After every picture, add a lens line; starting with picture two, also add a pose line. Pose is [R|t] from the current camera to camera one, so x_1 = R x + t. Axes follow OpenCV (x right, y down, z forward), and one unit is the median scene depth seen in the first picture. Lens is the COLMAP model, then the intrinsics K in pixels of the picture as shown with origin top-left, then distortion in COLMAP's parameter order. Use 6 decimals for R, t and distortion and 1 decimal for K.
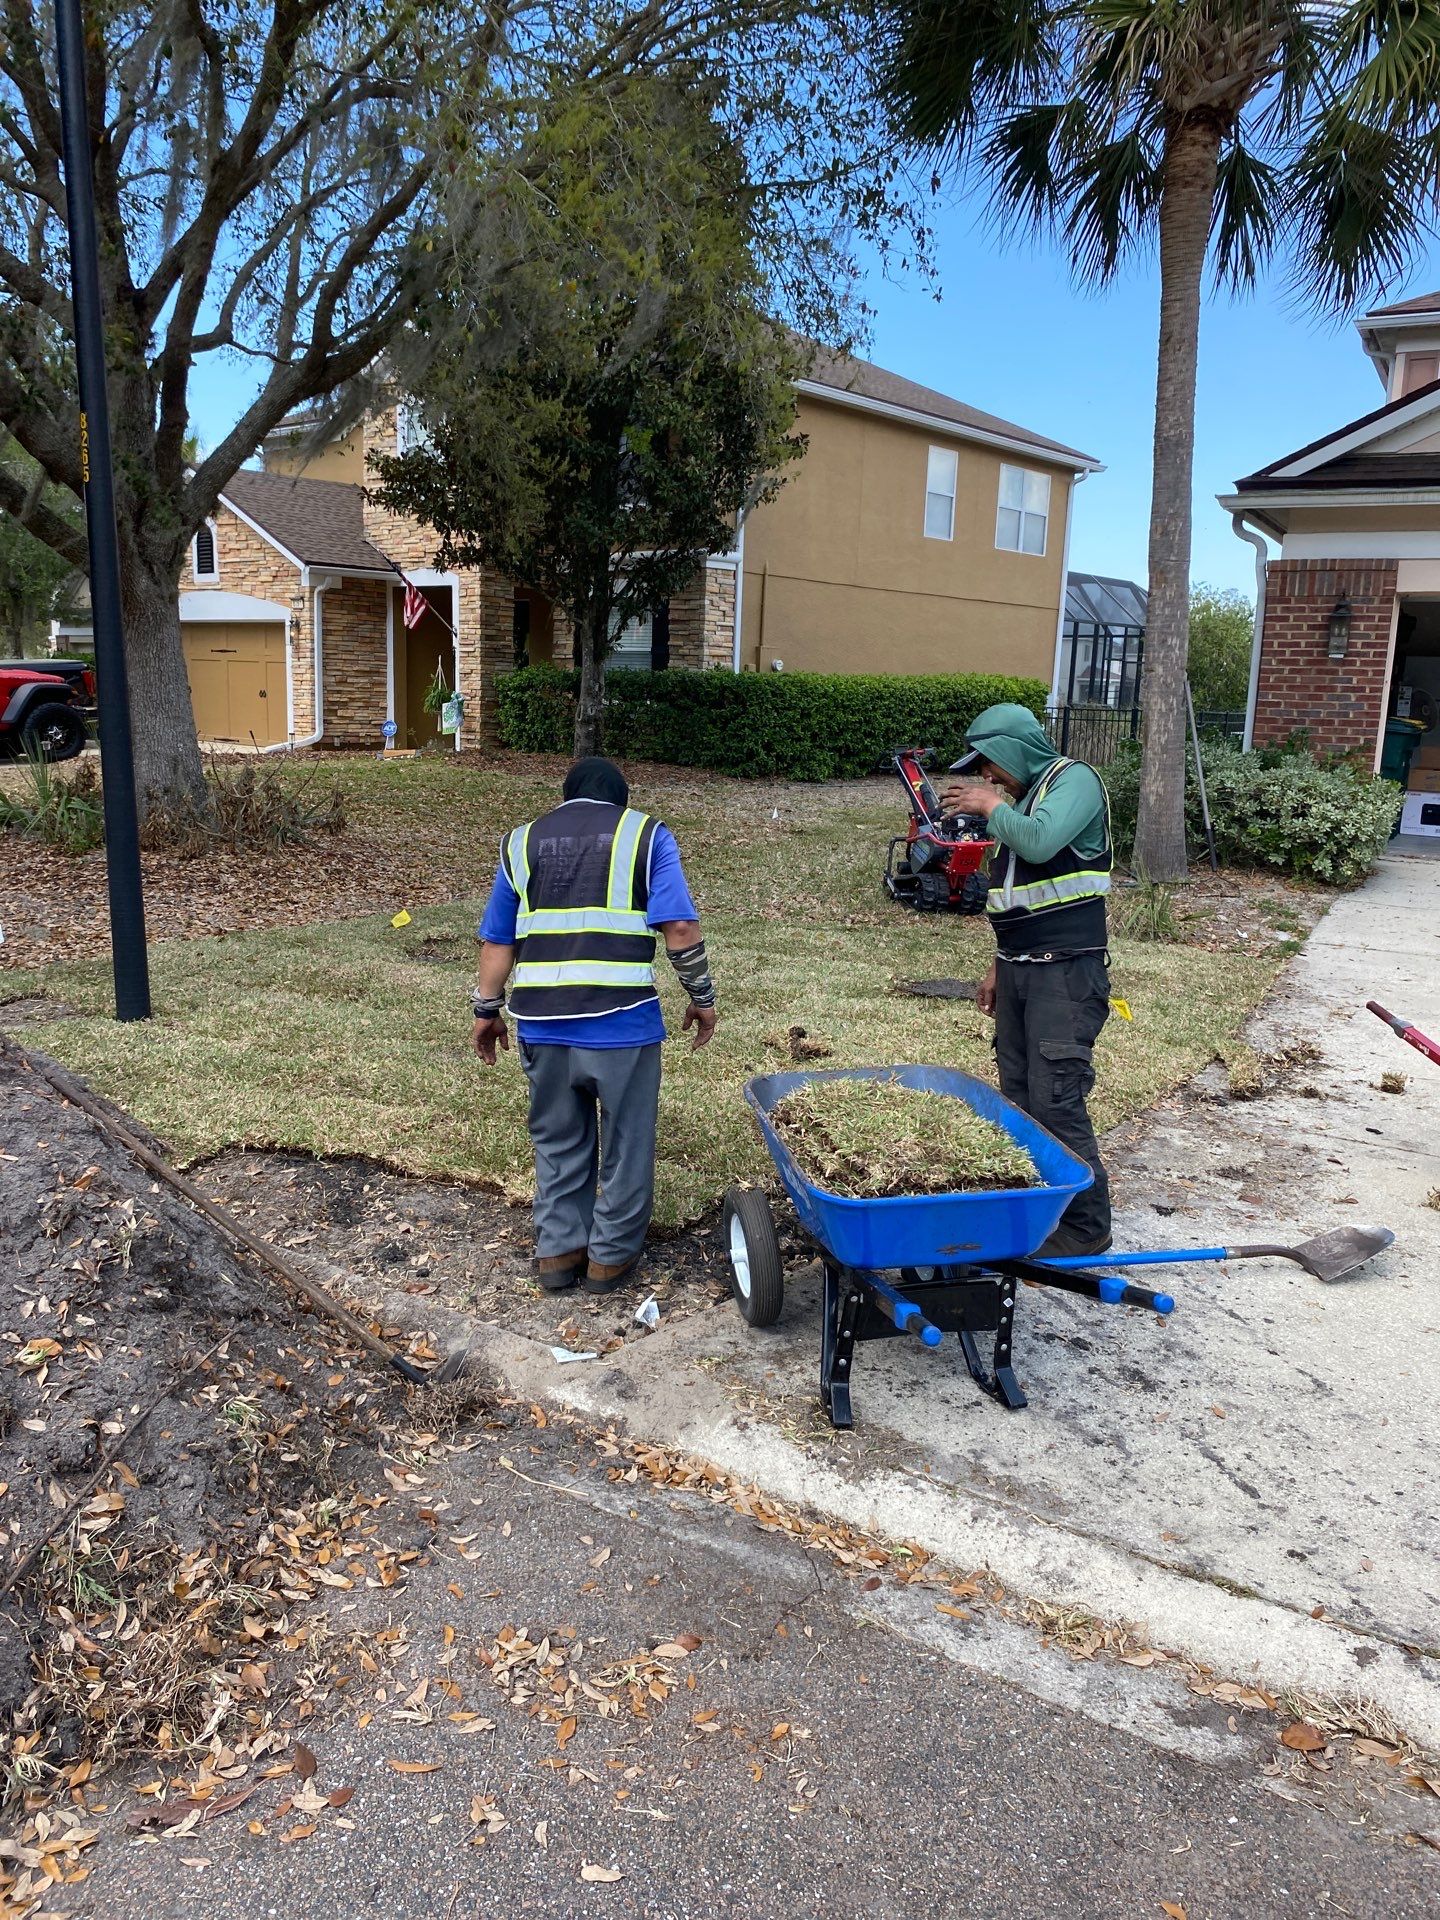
lens RADIAL K [[1473.5, 0, 688.3], [0, 1473.5, 990.6], [0, 0, 1]] dist [0.013560, -0.022767]
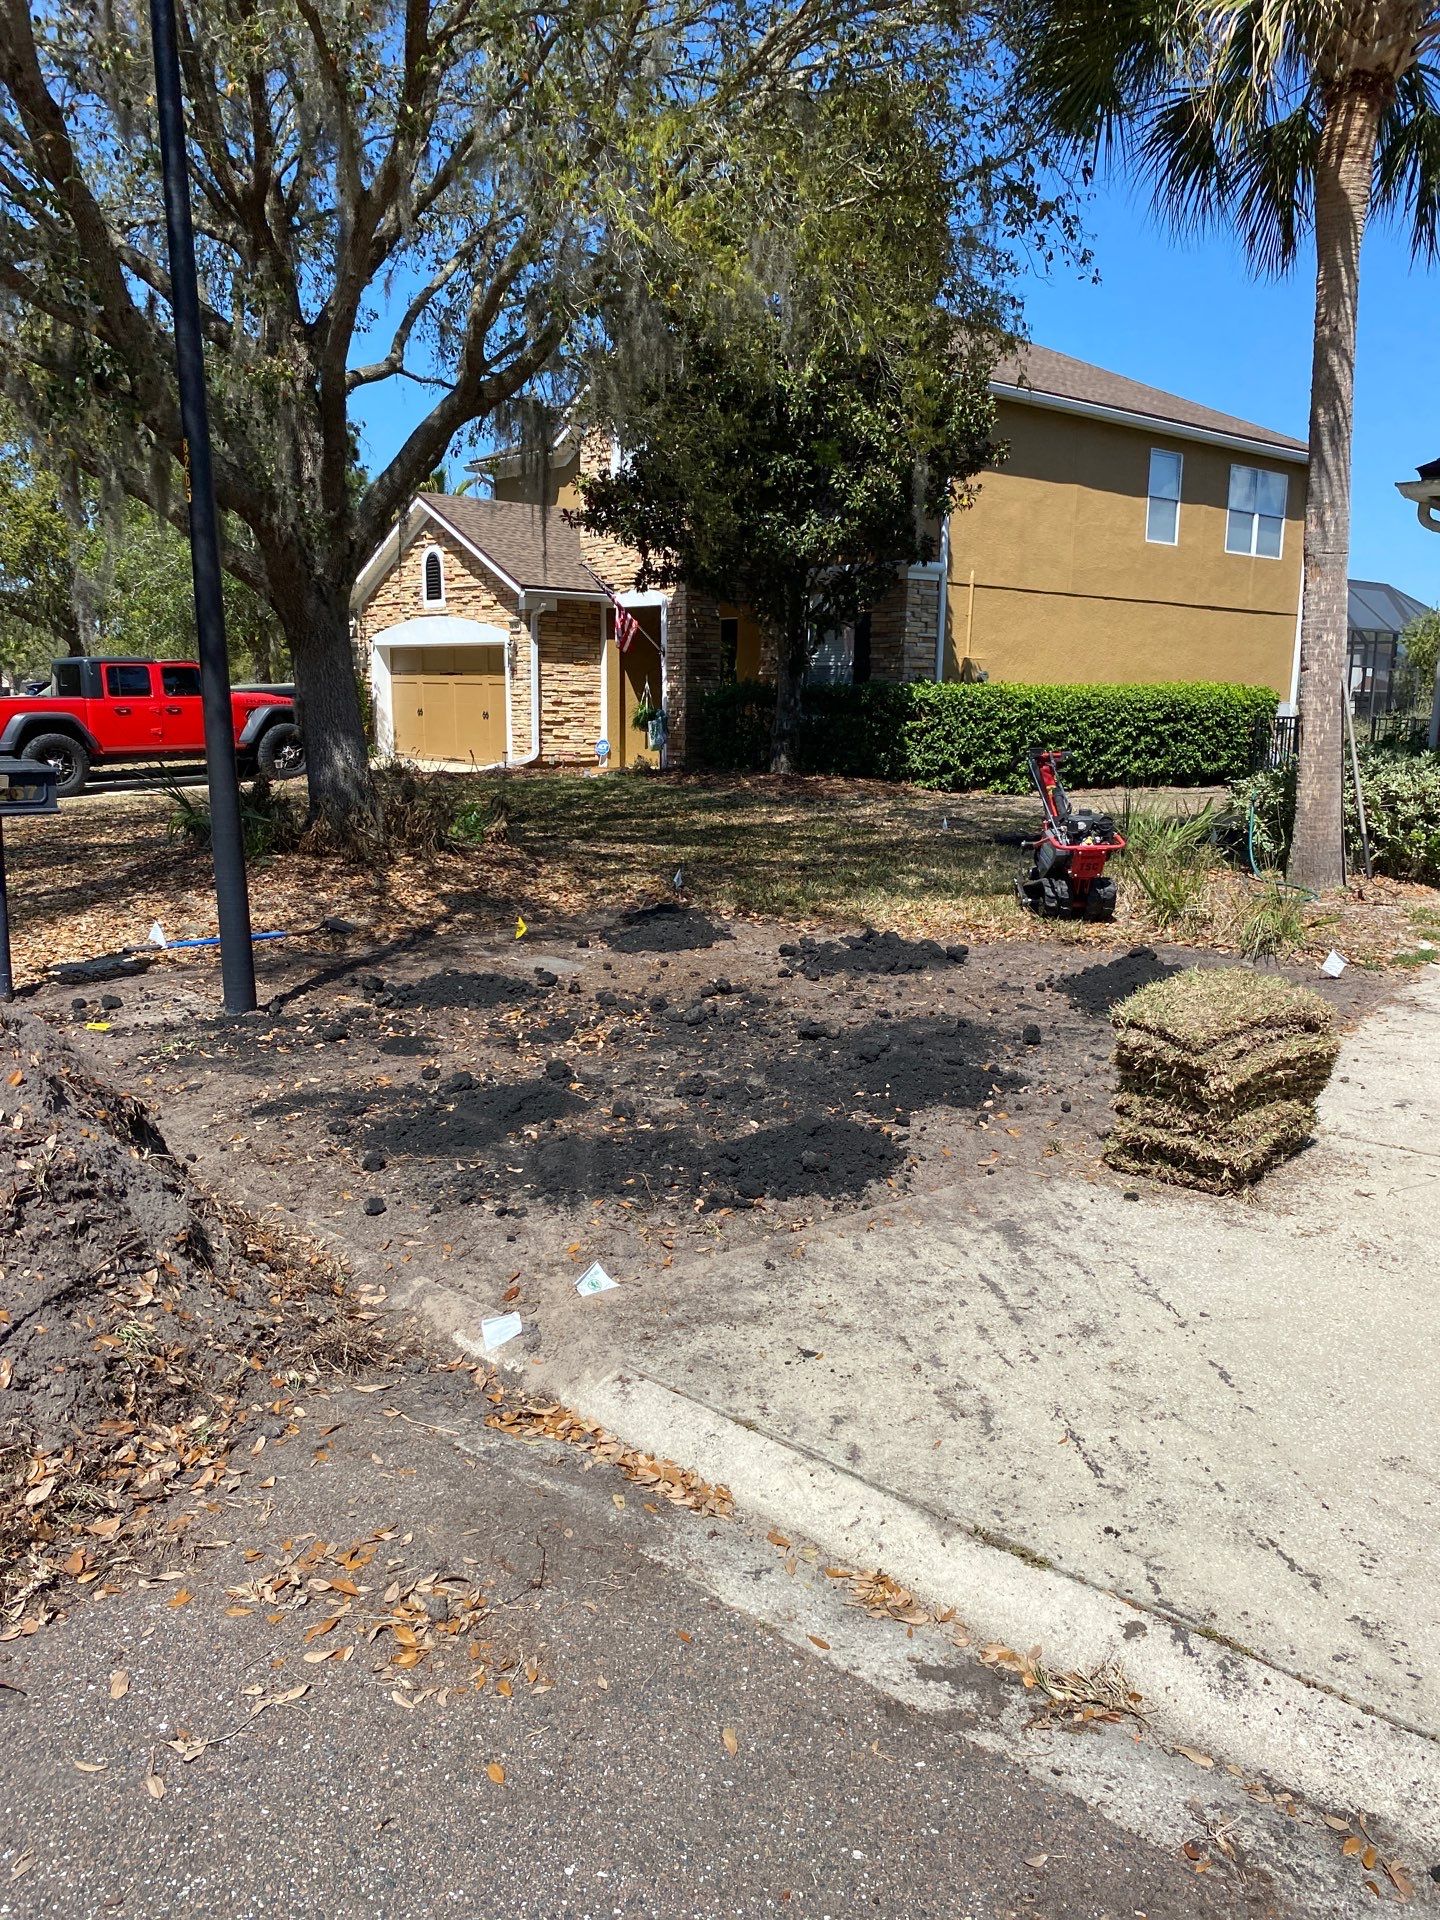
lens RADIAL K [[1487.4, 0, 716.5], [0, 1487.4, 994.7], [0, 0, 1]] dist [0.027116, -0.032201]
pose [[0.987801, 0.014558, -0.155037, 0.078387], [-0.016649, 0.999787, -0.012200, 0.010818], [0.154826, 0.014632, 0.987833, -0.006899]]
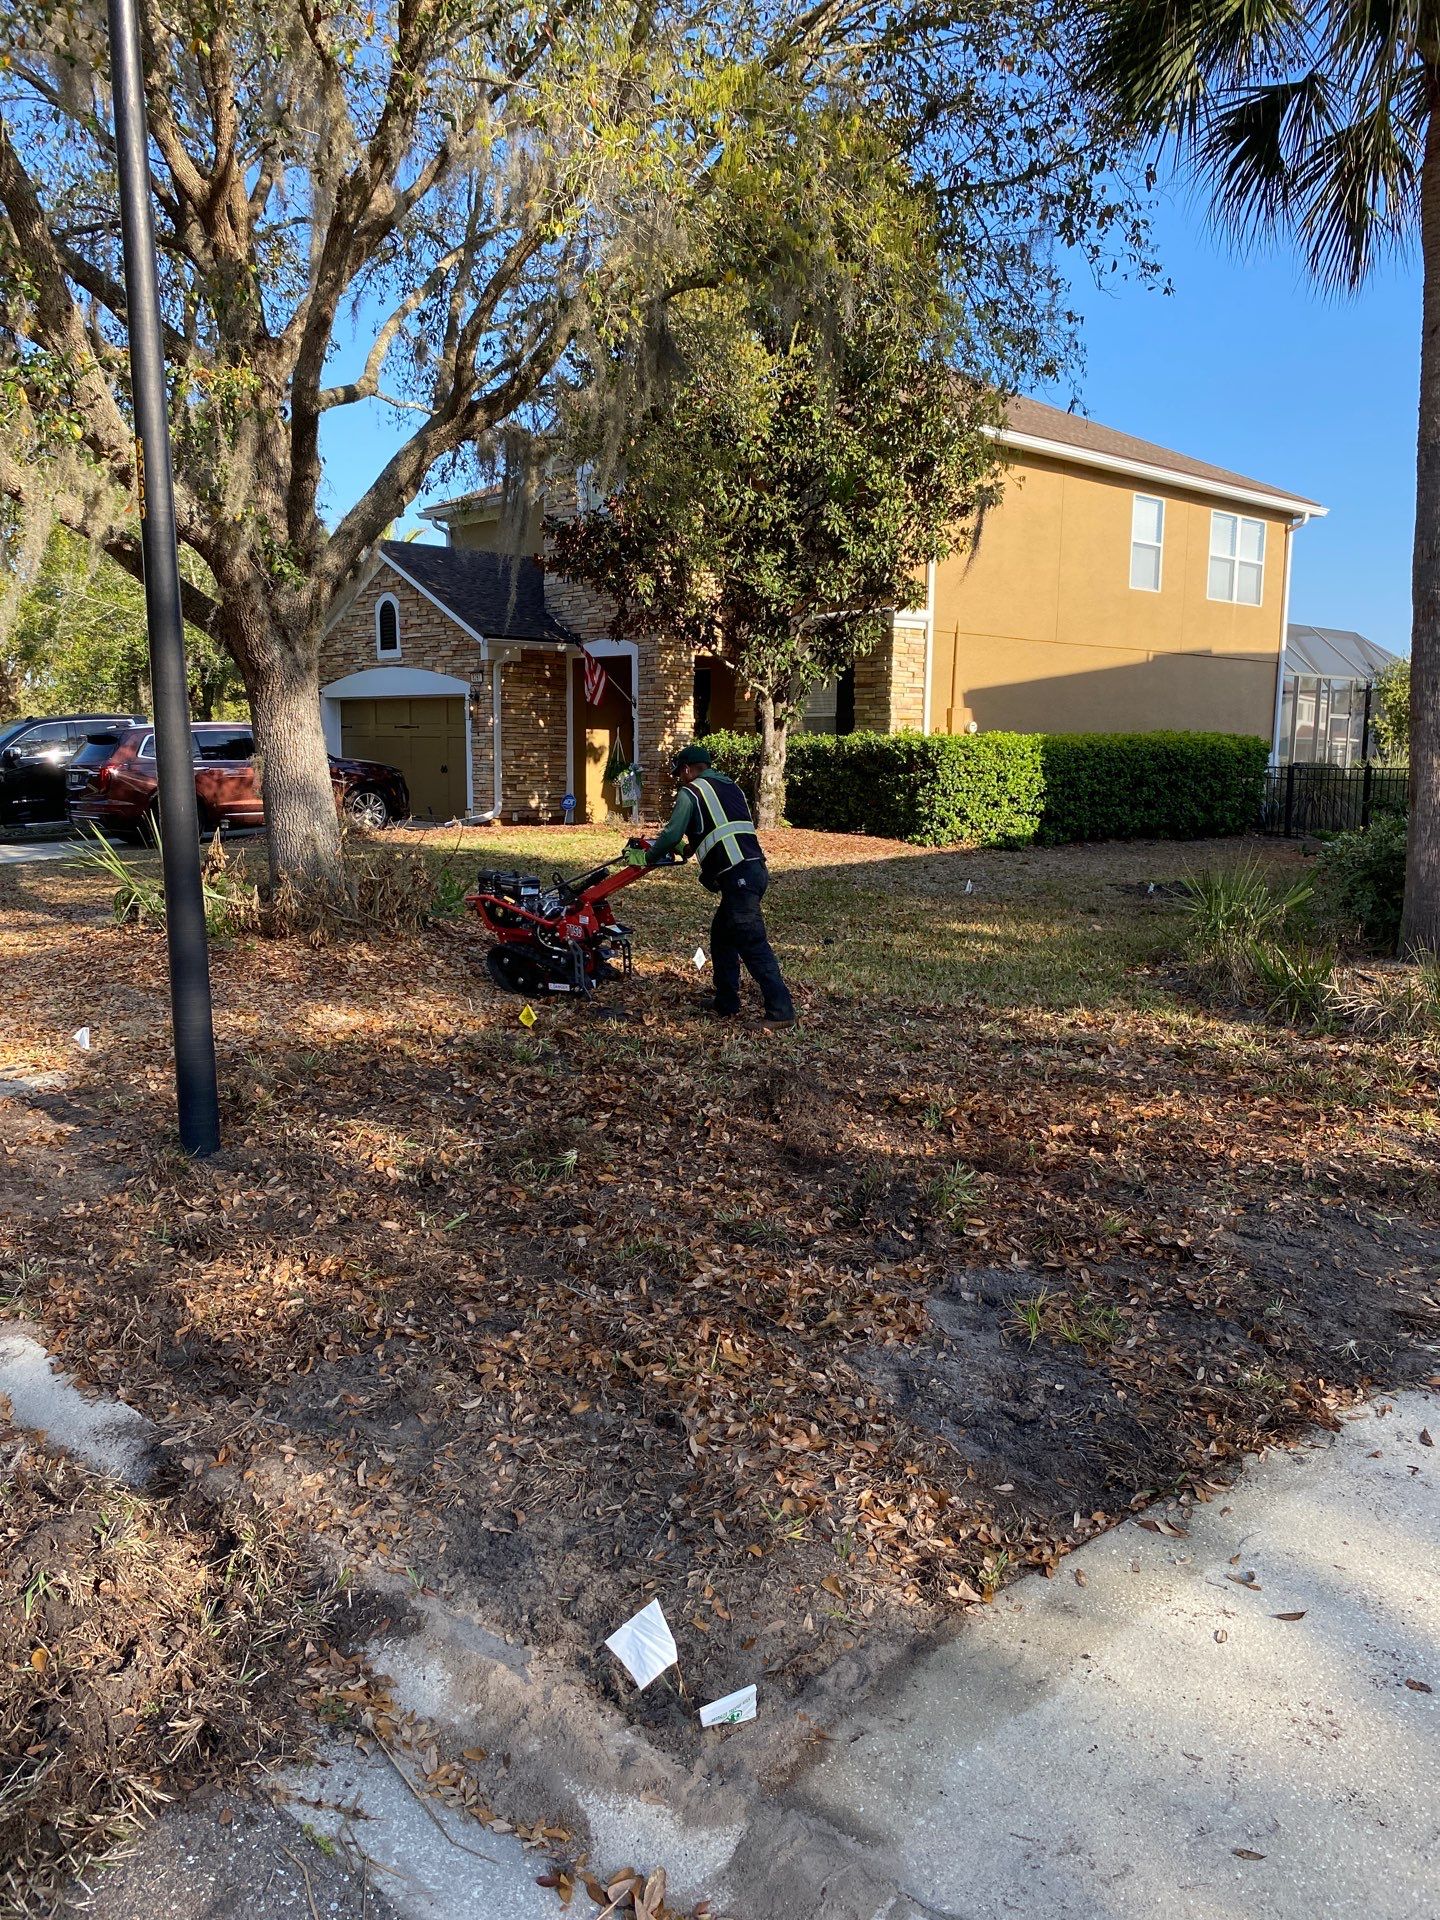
lens RADIAL K [[1473.5, 0, 719.6], [0, 1473.5, 979.0], [0, 0, 1]] dist [0.013560, -0.022767]
pose [[0.993853, -0.003988, -0.110632, 0.007319], [-0.001951, 0.998565, -0.053524, -0.018964], [0.110687, 0.053411, 0.992419, 0.109188]]
